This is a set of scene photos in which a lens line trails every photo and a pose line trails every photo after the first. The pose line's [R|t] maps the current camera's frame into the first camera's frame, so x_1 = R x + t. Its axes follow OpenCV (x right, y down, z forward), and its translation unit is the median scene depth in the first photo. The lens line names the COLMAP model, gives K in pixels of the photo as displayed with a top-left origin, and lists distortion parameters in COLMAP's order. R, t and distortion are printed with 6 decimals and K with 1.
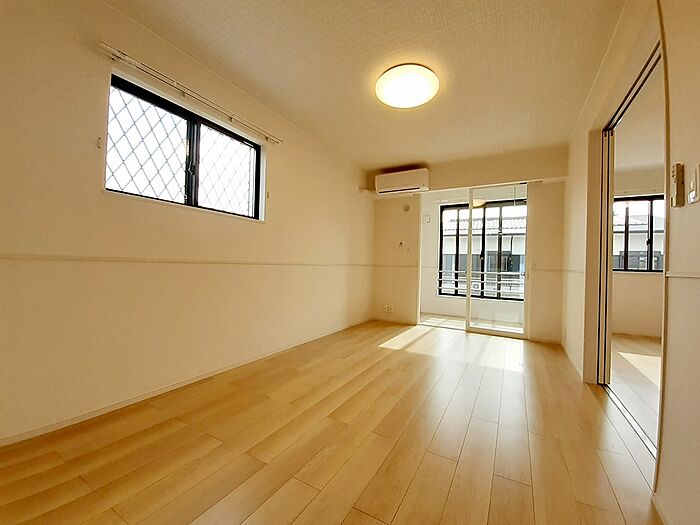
lens RADIAL K [[280.2, 0, 350.0], [0, 280.2, 262.5], [0, 0, 1]] dist [0.000137, -0.010848]
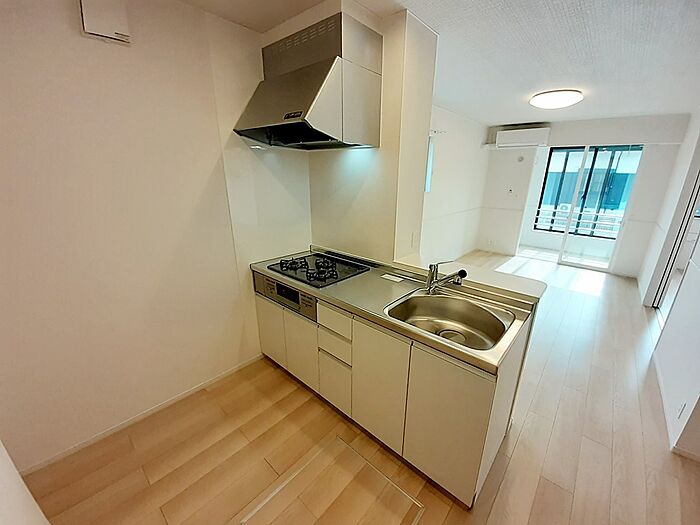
lens RADIAL K [[280.2, 0, 350.0], [0, 280.2, 262.5], [0, 0, 1]] dist [0.000137, -0.010848]
pose [[0.977360, 0.055190, -0.204257, -0.242821], [0.008900, 0.953803, 0.300301, -0.145358], [0.211394, -0.295320, 0.931718, -0.379032]]
